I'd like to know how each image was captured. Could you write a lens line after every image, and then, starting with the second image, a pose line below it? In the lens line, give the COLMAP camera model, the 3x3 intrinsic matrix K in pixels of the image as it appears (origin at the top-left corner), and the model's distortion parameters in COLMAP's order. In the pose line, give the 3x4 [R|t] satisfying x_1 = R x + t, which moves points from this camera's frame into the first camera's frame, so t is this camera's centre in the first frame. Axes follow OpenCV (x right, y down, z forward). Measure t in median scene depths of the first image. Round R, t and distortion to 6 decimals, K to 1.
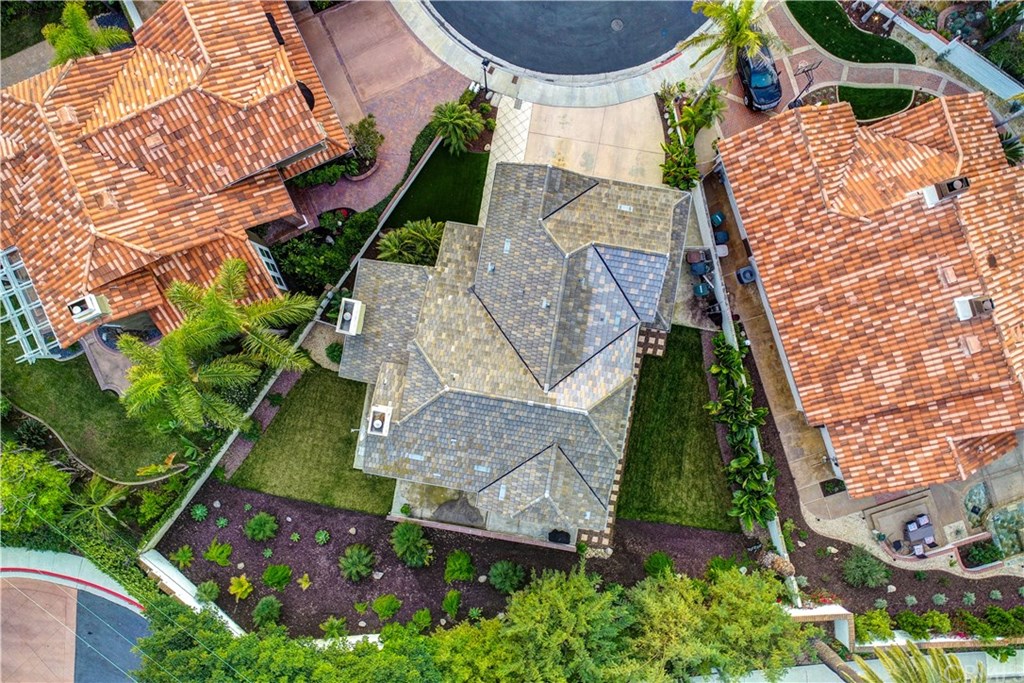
lens RADIAL K [[709.6, 0, 514.0], [0, 709.6, 340.1], [0, 0, 1]] dist [-0.000039, -0.003467]
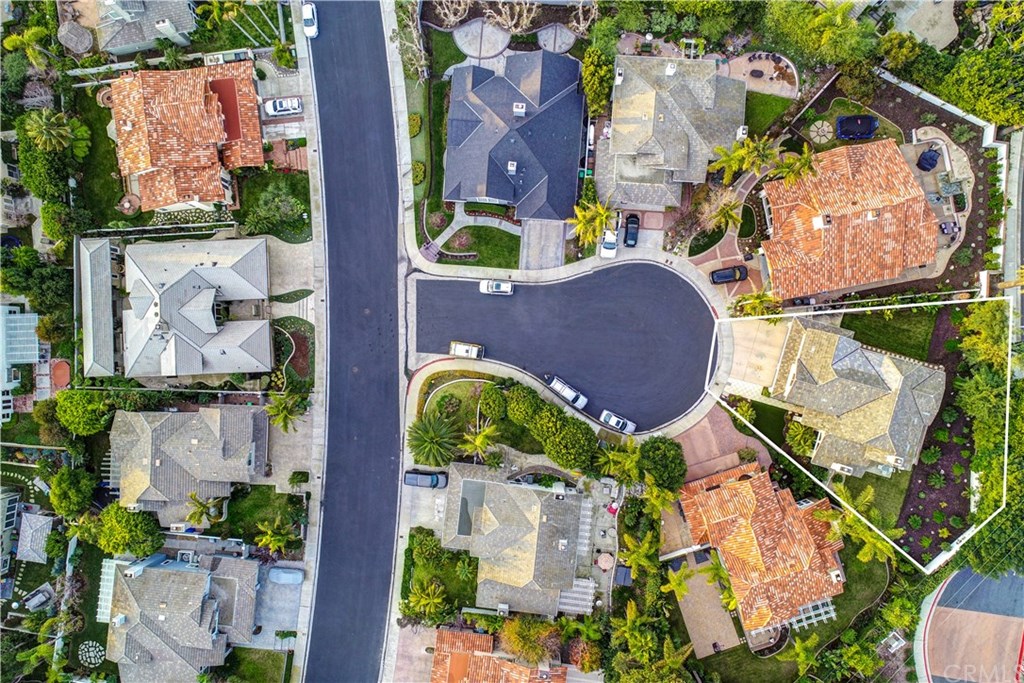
lens RADIAL K [[709.6, 0, 513.2], [0, 709.6, 343.9], [0, 0, 1]] dist [-0.000039, -0.003467]
pose [[0.111497, -0.993615, 0.017239, 0.018372], [0.993765, 0.111485, -0.001685, -1.070830], [-0.000247, 0.017319, 0.999850, -1.257447]]
